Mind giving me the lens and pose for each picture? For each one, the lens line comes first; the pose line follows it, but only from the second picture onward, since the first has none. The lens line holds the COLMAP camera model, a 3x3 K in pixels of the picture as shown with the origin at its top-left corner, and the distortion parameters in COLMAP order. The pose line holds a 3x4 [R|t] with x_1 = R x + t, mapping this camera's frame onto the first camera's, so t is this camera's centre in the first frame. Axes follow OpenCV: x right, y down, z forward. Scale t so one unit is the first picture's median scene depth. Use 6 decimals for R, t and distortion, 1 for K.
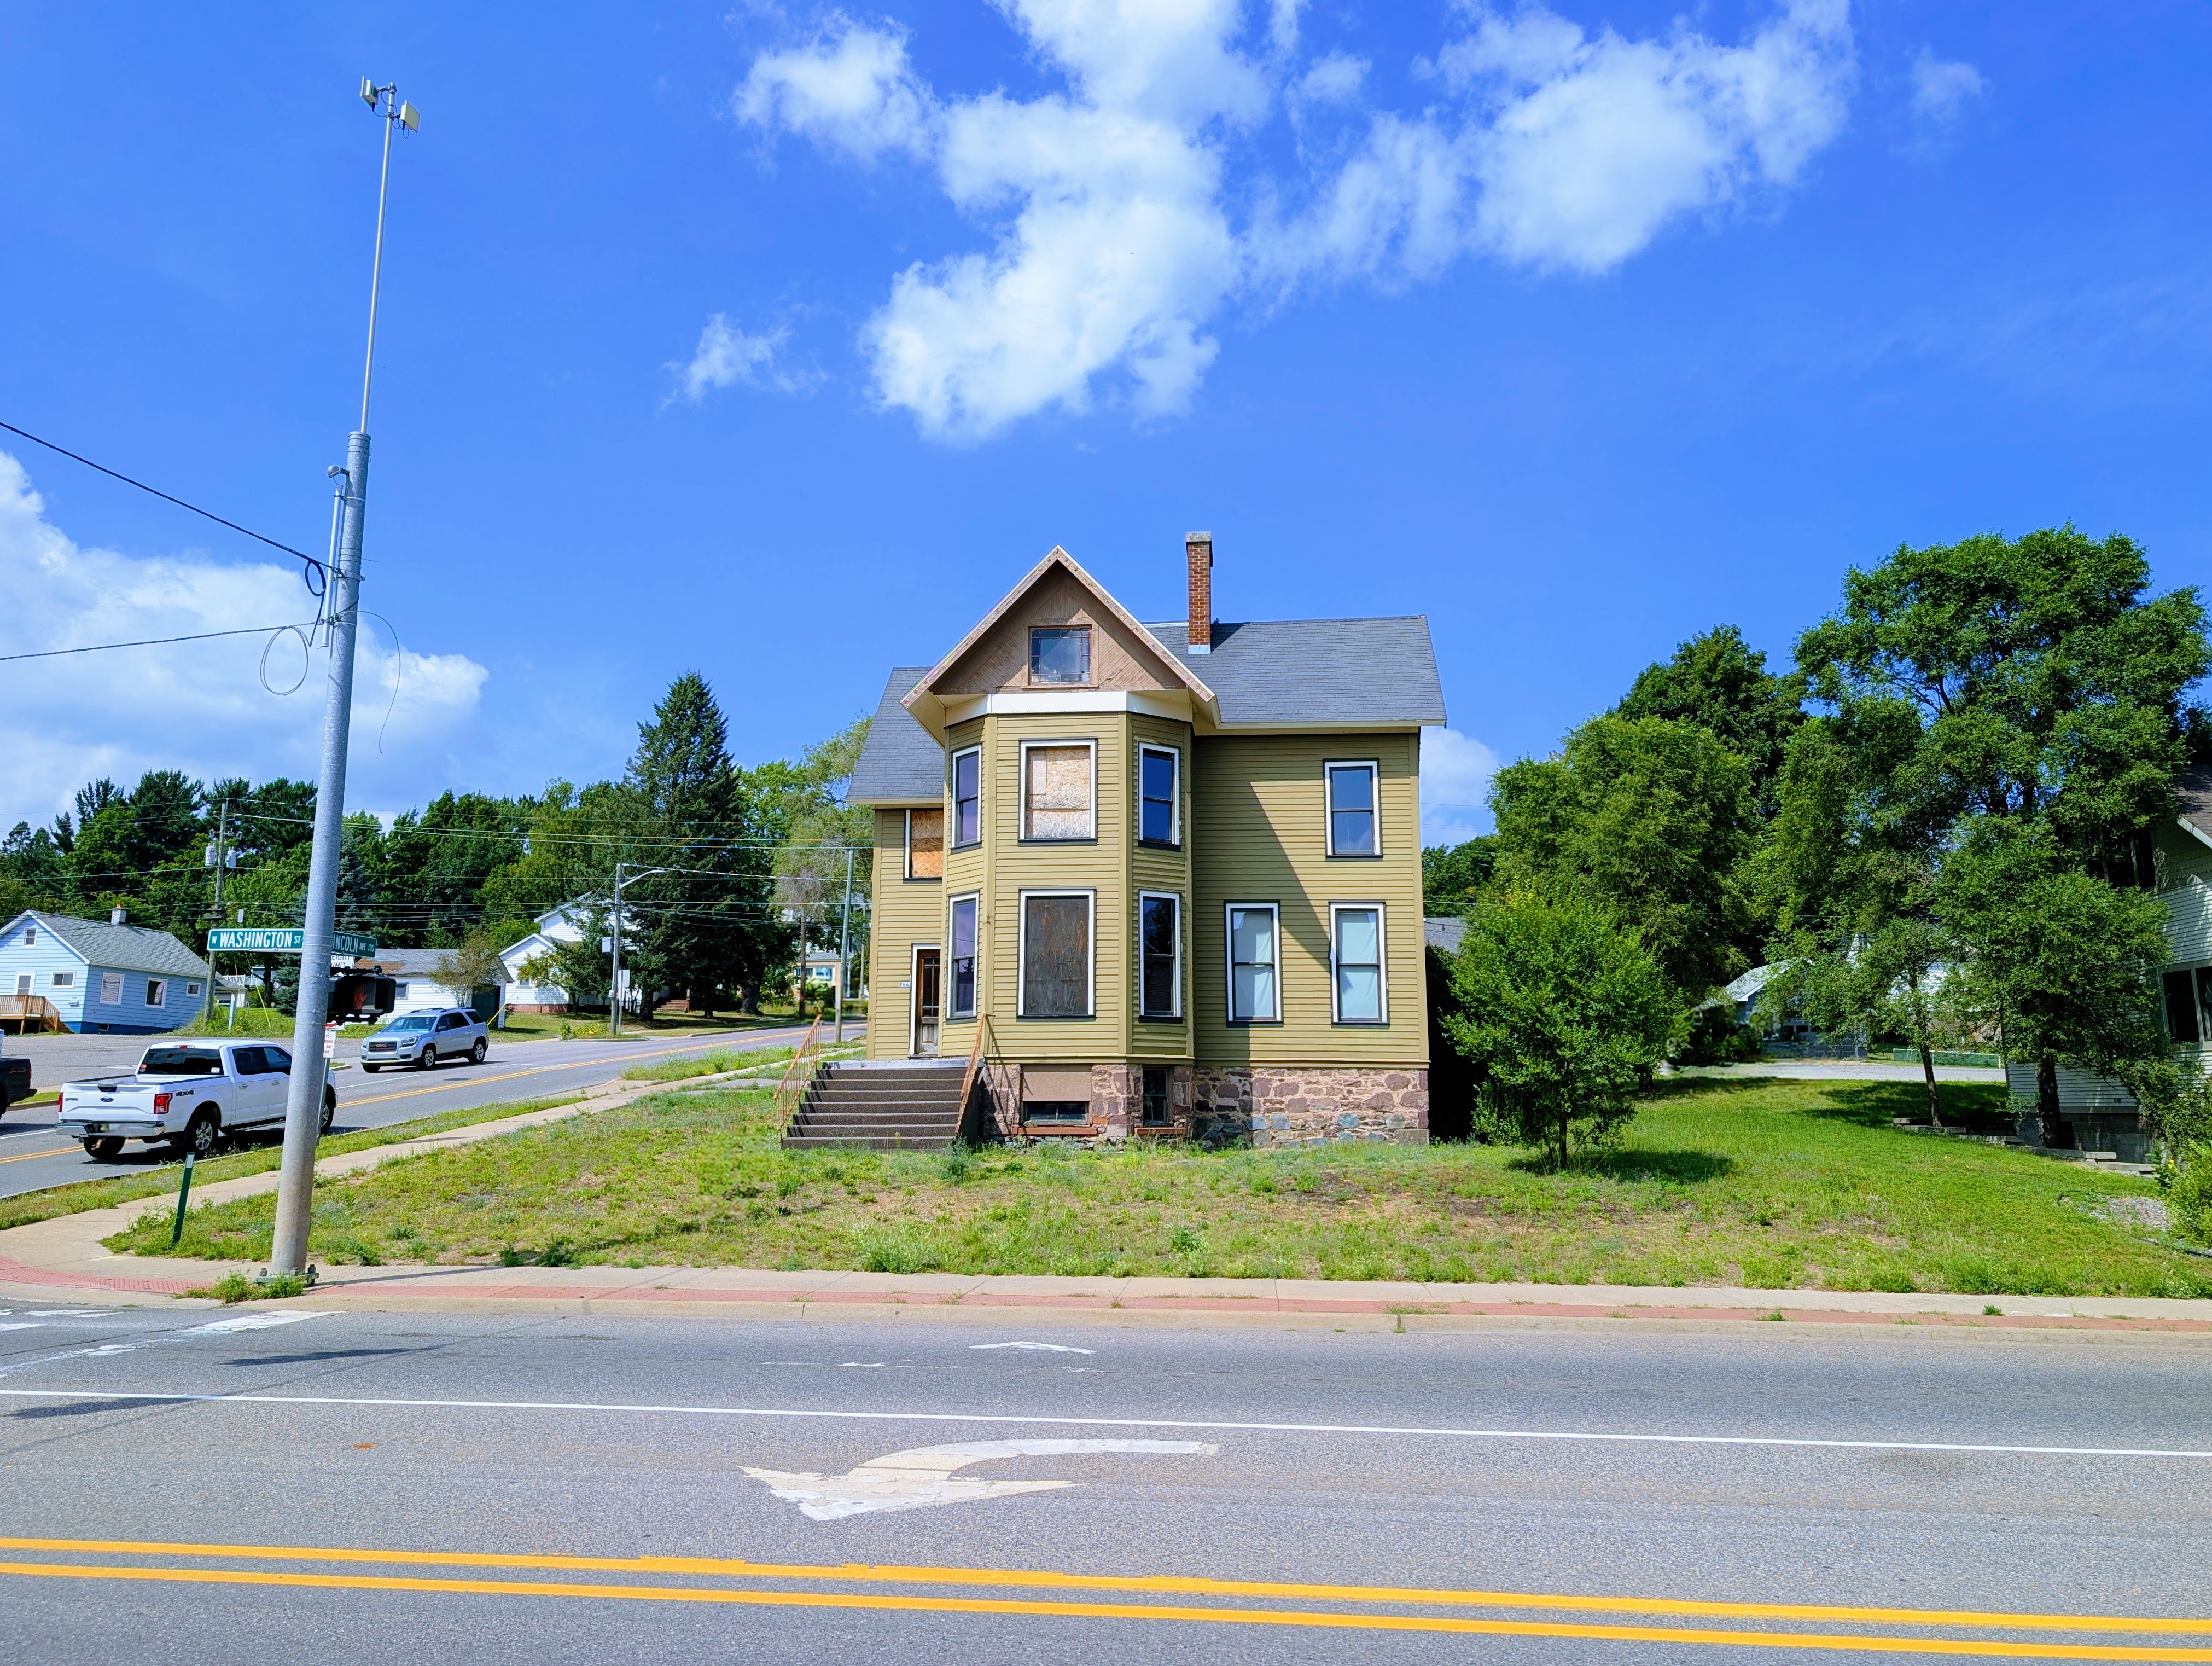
lens RADIAL K [[1577.4, 0, 1104.8], [0, 1577.4, 787.7], [0, 0, 1]] dist [0.024972, -0.002717]
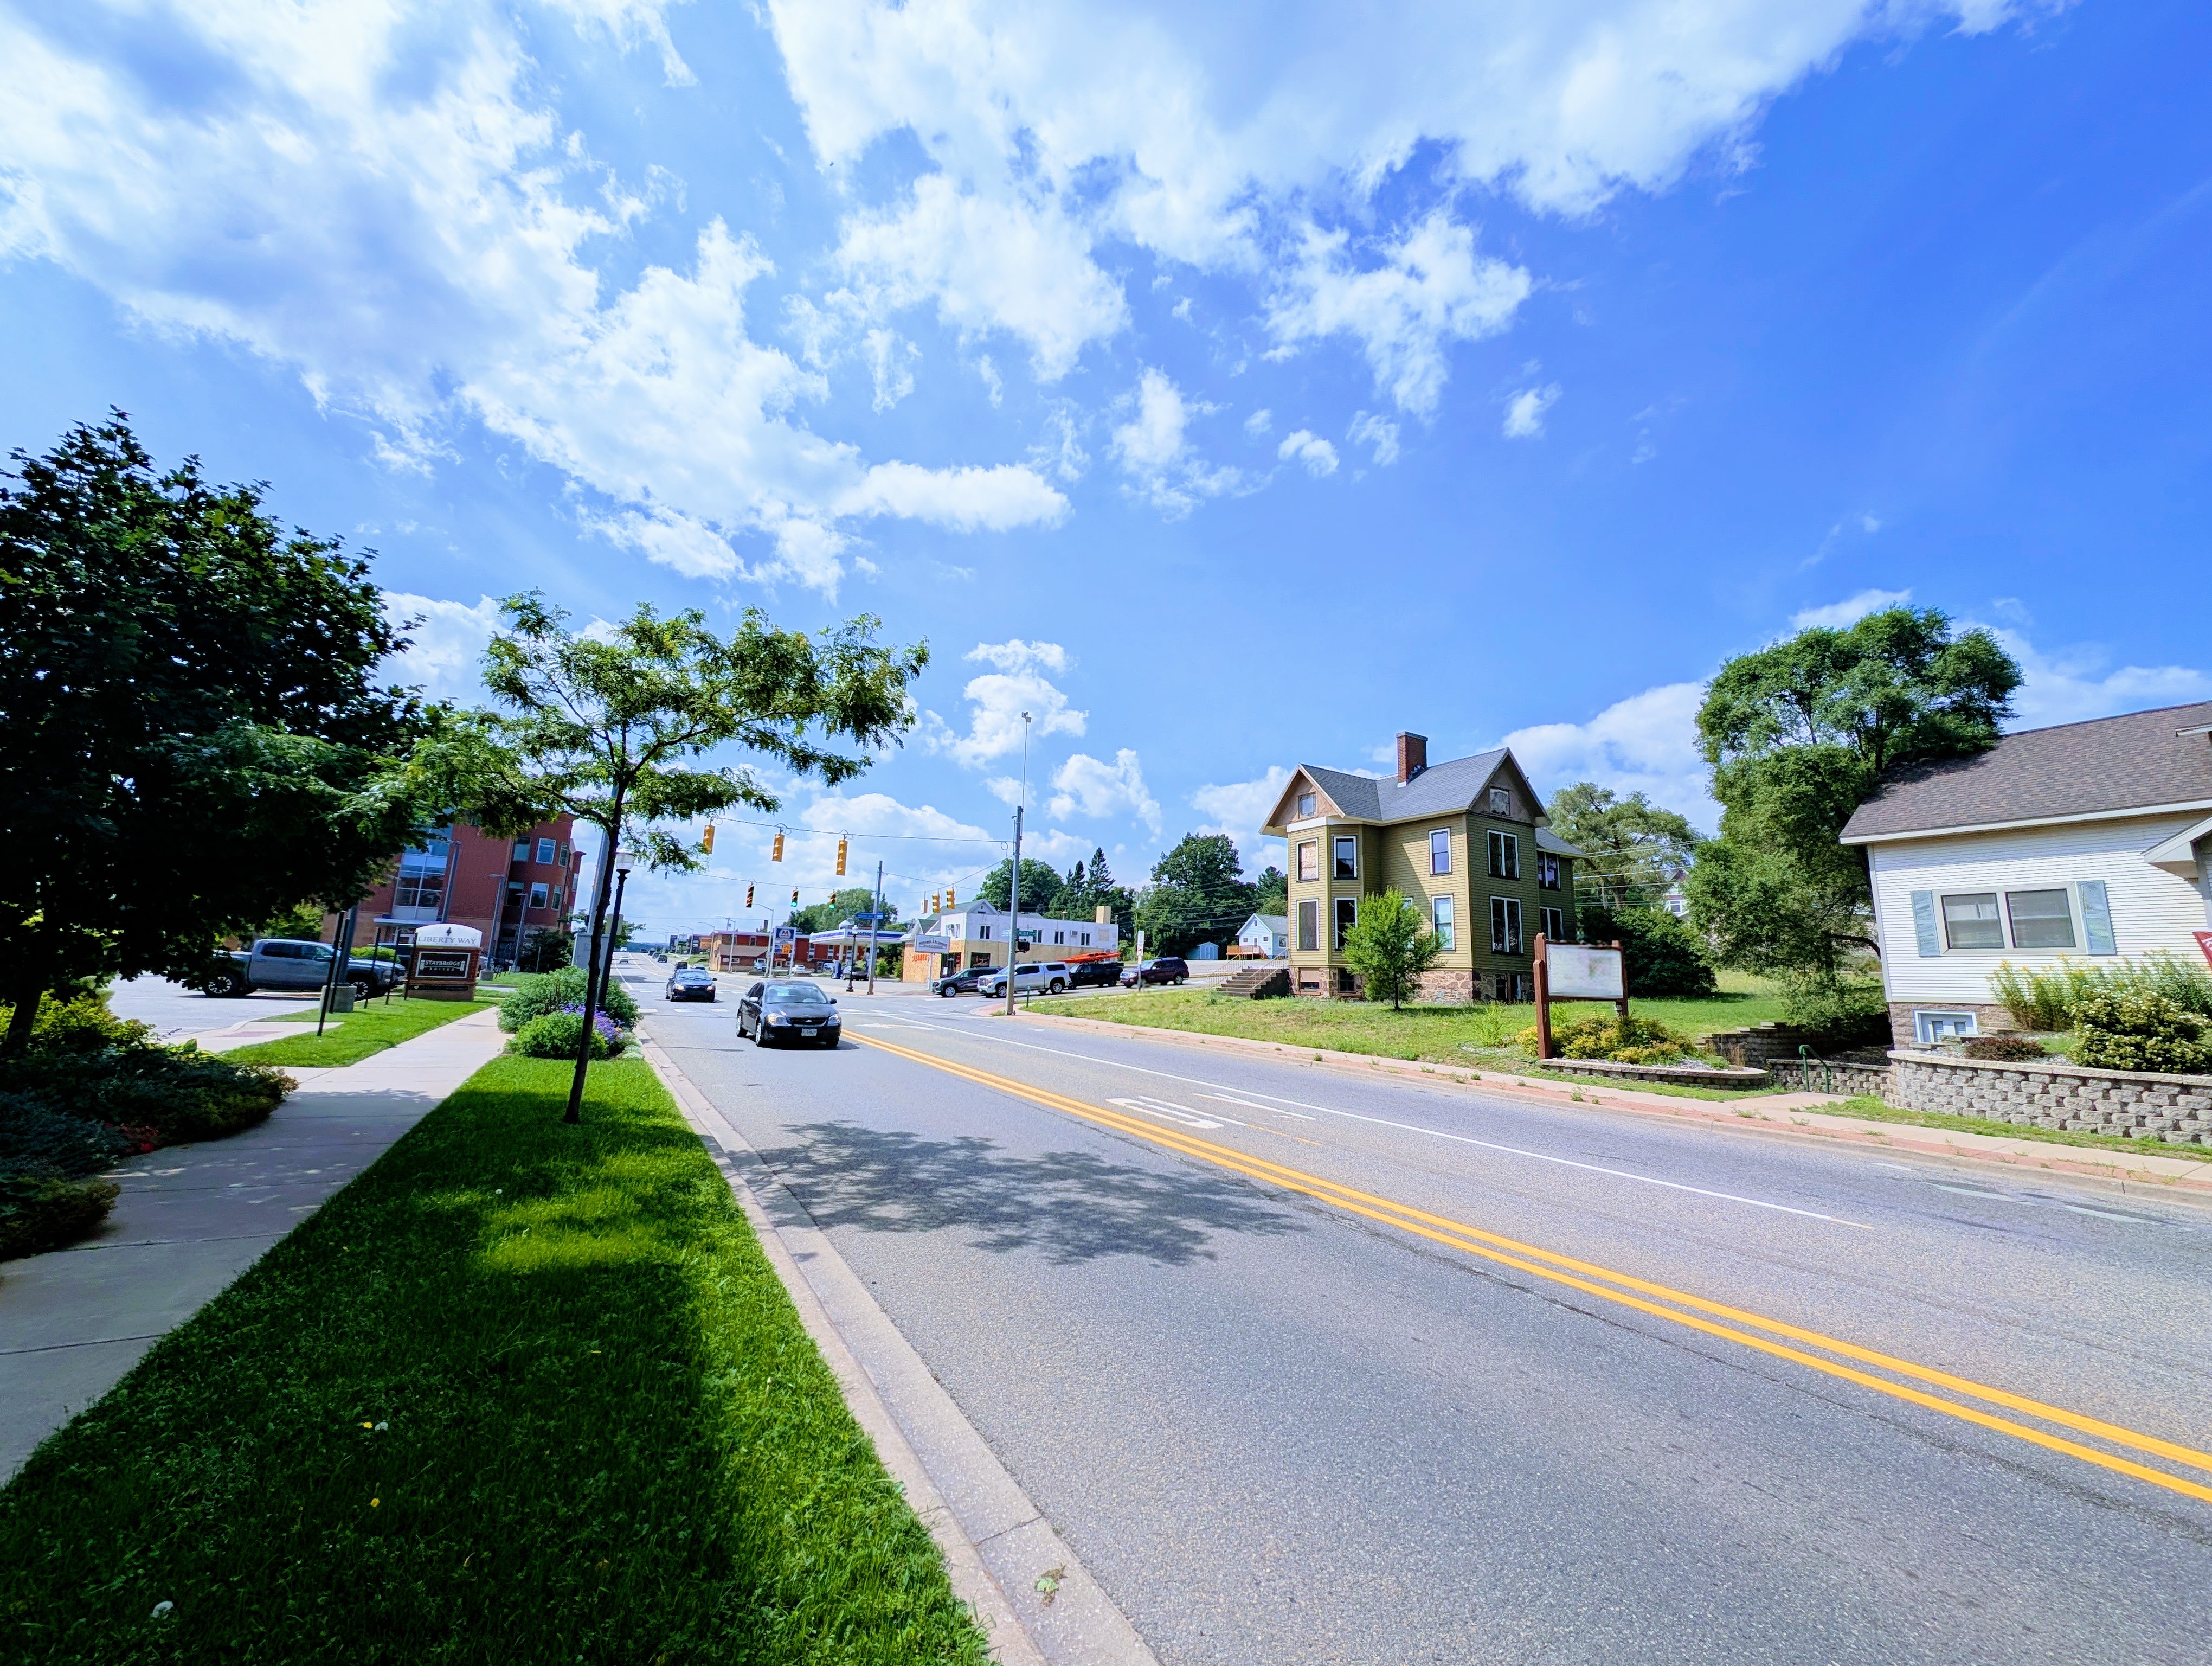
lens RADIAL K [[830.3, 0, 1106.0], [0, 830.3, 833.0], [0, 0, 1]] dist [0.012344, -0.008859]
pose [[0.592842, -0.127035, -0.795236, 0.832206], [0.124059, 0.990099, -0.065678, 0.006326], [0.795706, -0.059720, 0.602732, -0.059005]]
